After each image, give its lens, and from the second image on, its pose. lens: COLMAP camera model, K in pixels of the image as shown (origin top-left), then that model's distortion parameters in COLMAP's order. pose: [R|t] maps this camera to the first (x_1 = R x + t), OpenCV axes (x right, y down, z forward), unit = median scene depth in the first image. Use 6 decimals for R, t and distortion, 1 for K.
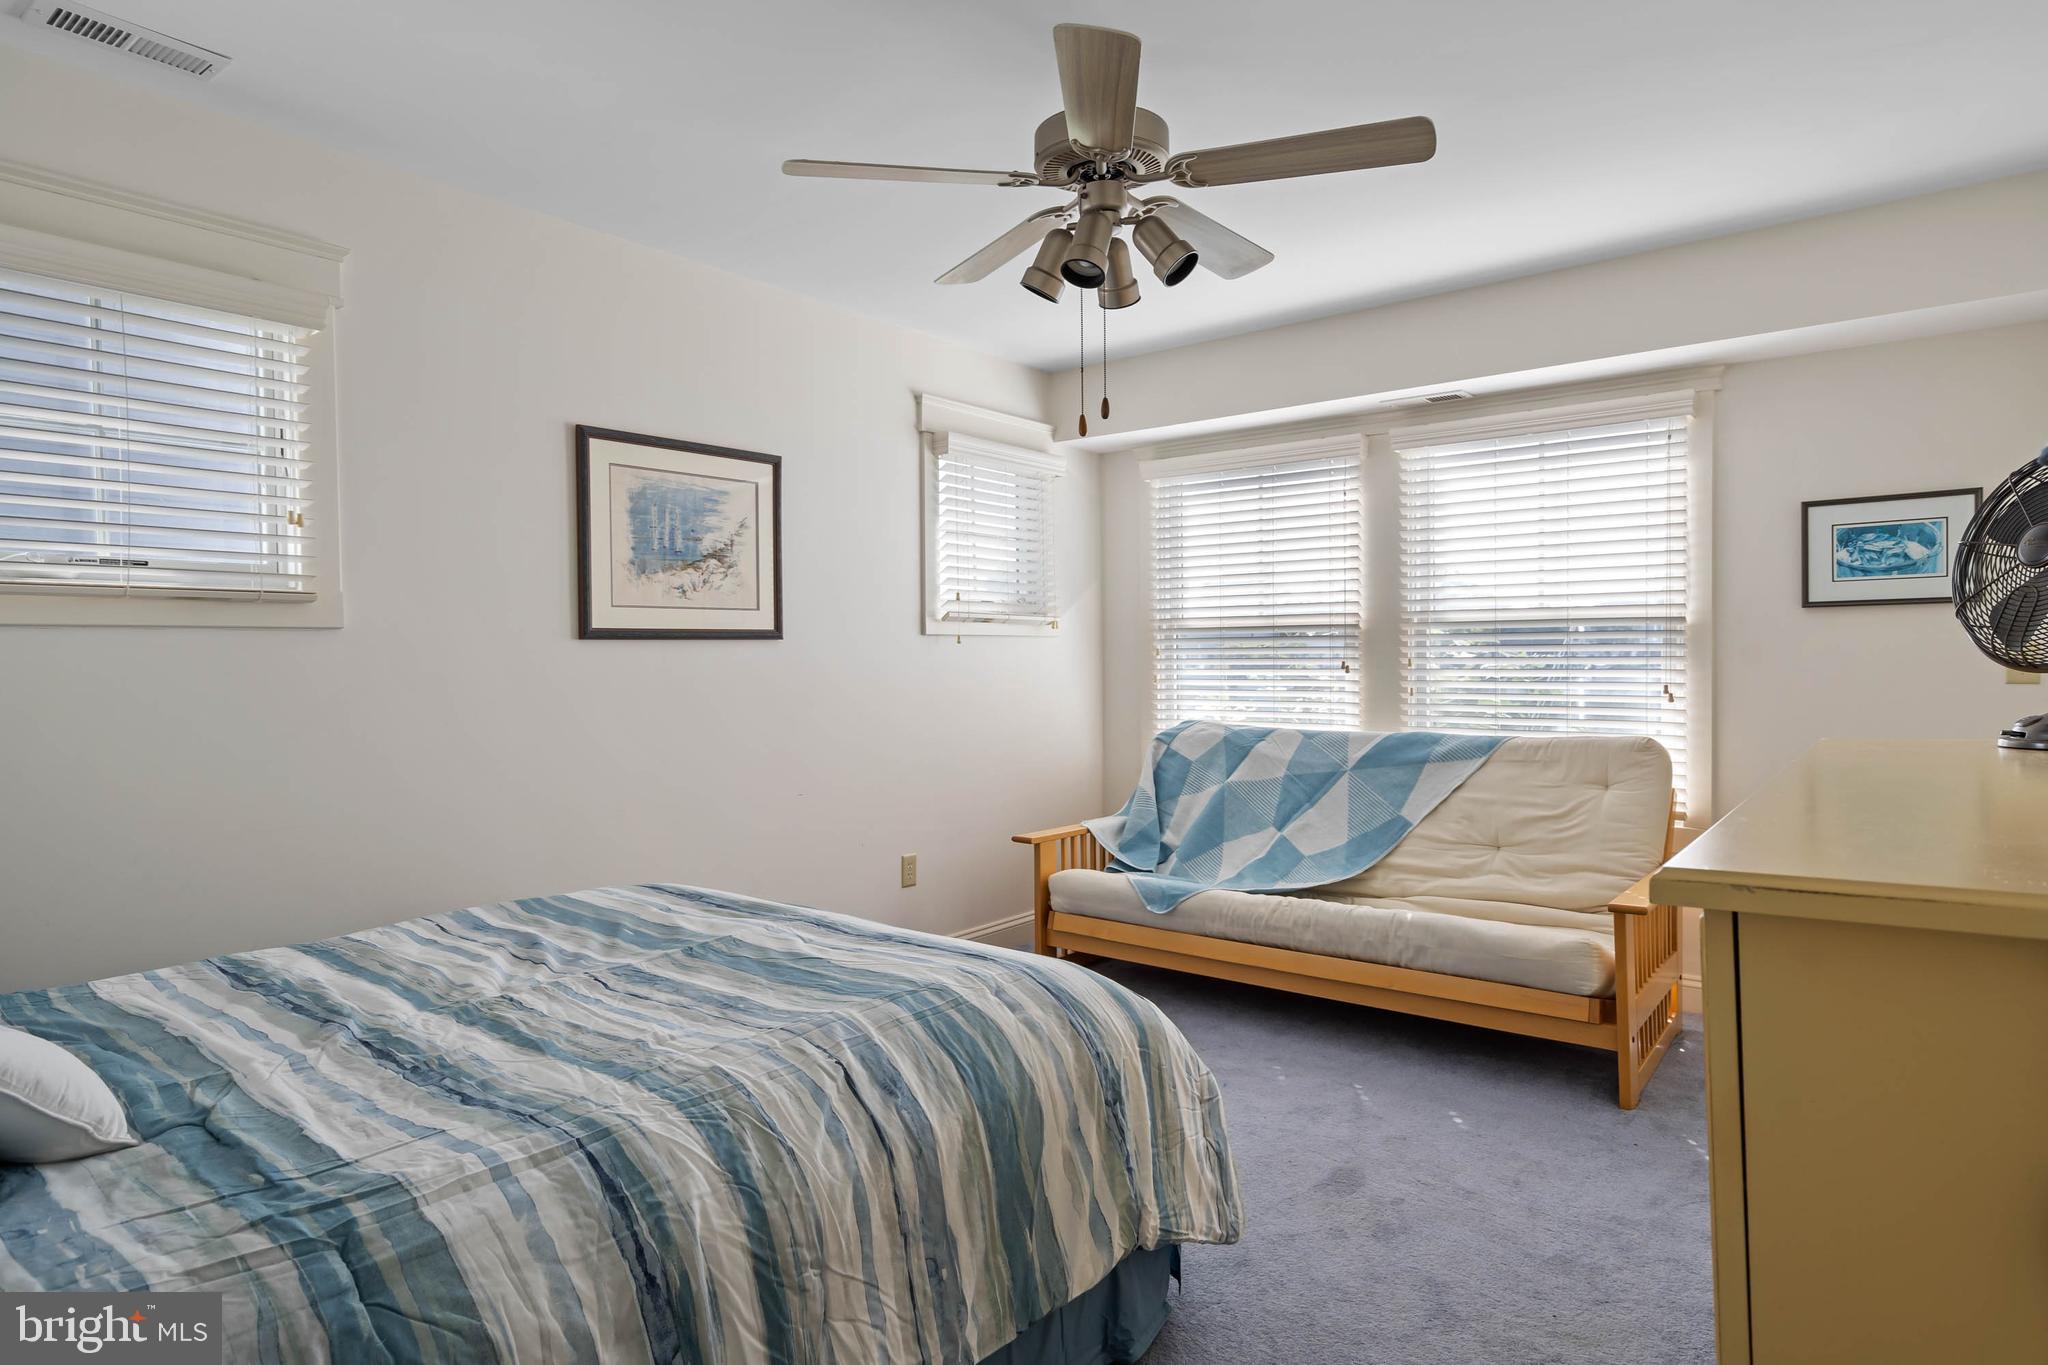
lens RADIAL K [[1159.7, 0, 1026.5], [0, 1159.7, 673.5], [0, 0, 1]] dist [0.005523, -0.000118]
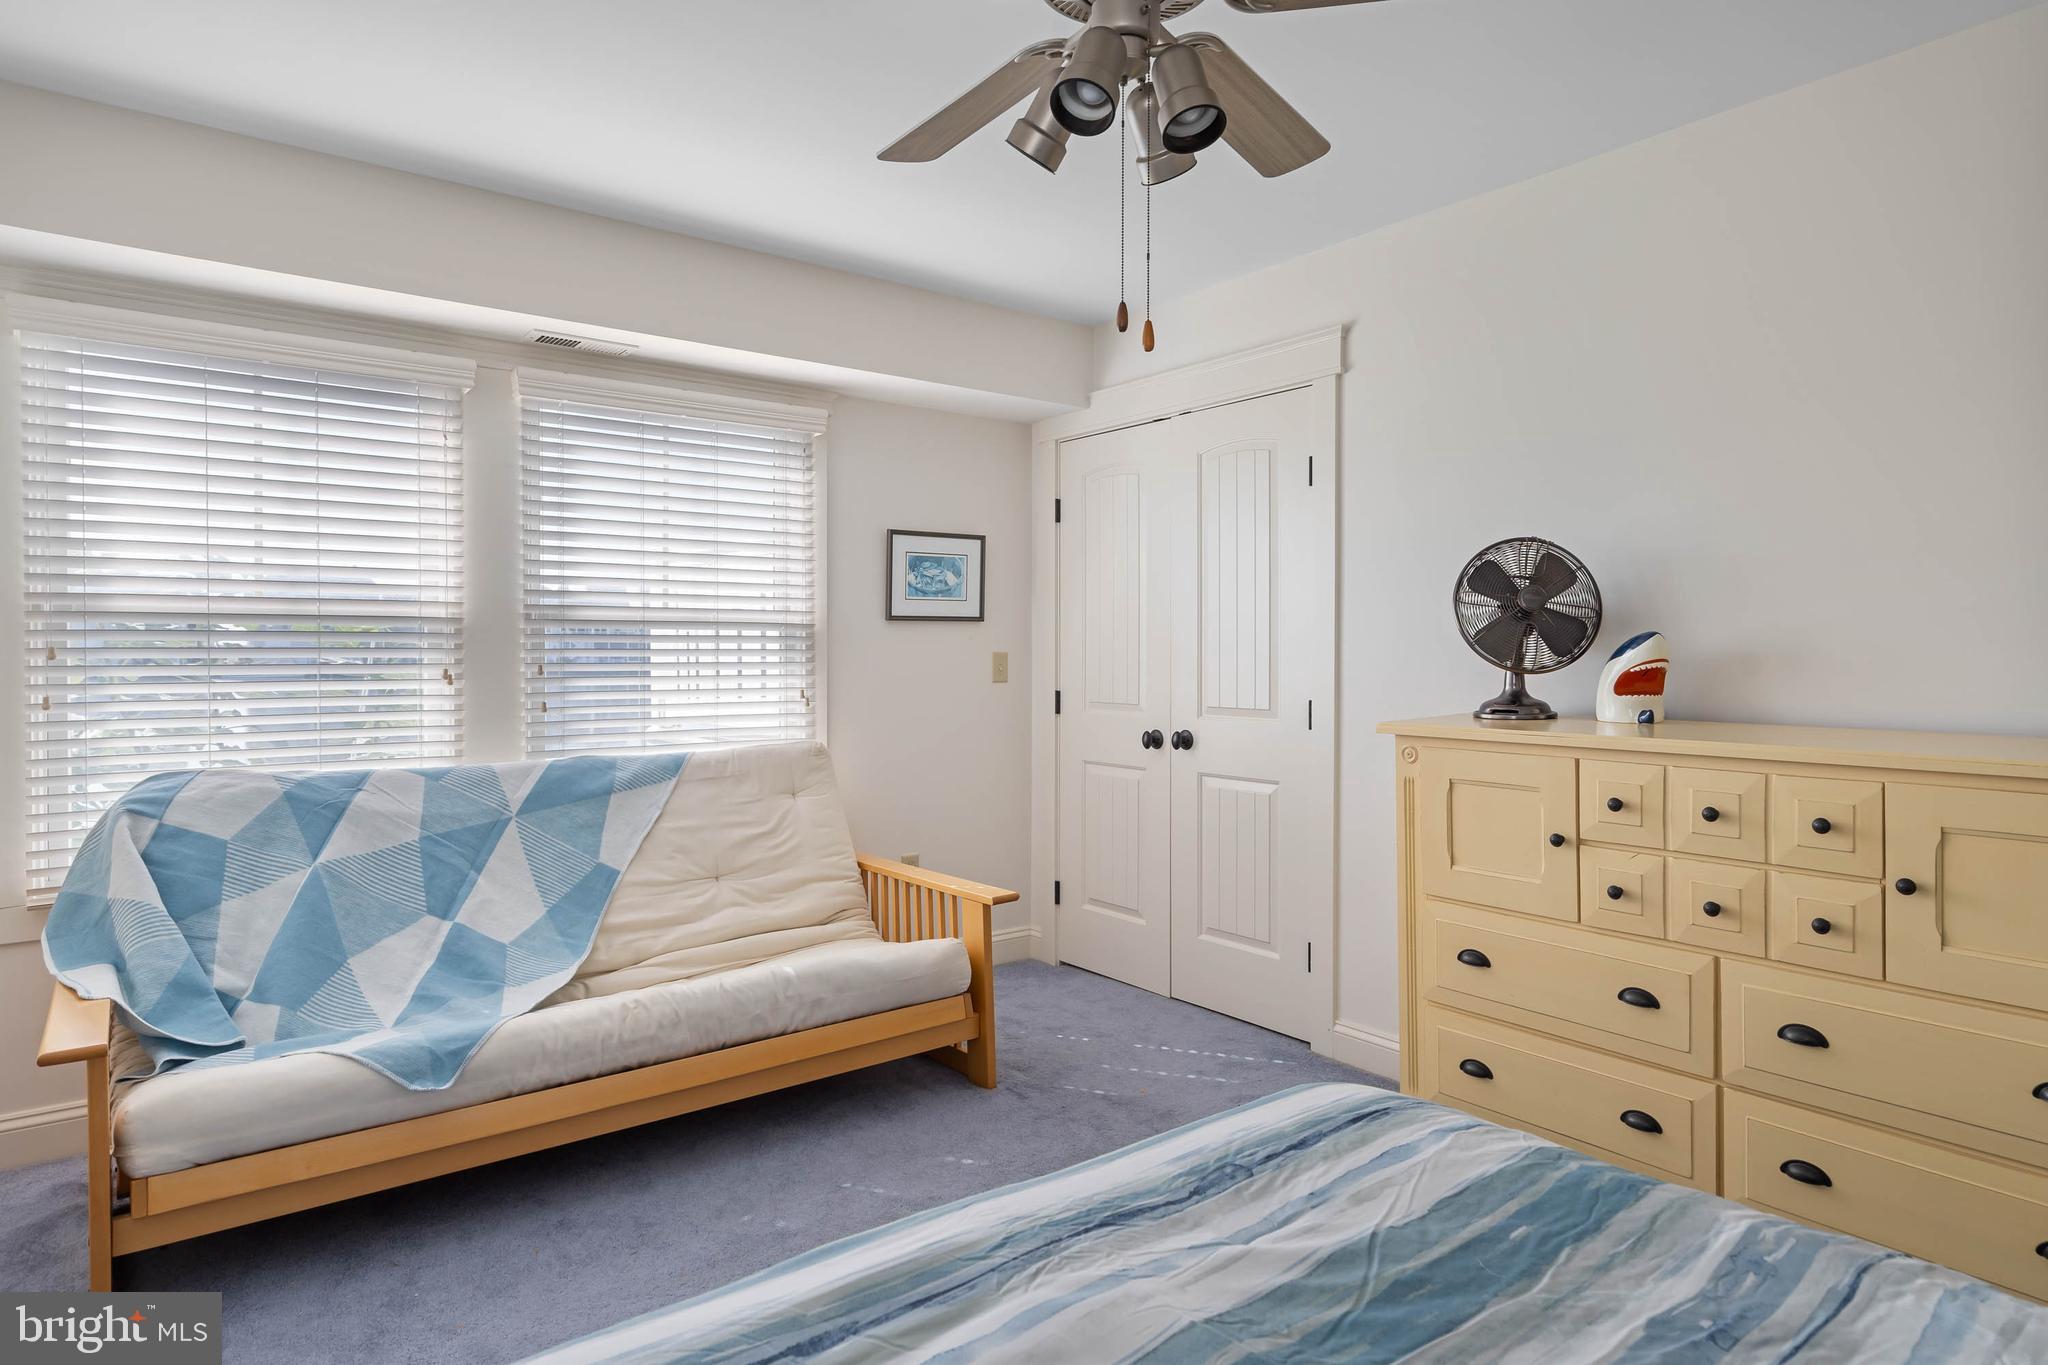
lens RADIAL K [[1159.7, 0, 1027.0], [0, 1159.7, 670.6], [0, 0, 1]] dist [0.005523, -0.000118]
pose [[0.236176, -0.006208, 0.971691, -0.383706], [0.012954, 0.999911, 0.003240, -0.007821], [-0.971624, 0.011822, 0.236235, 0.540333]]
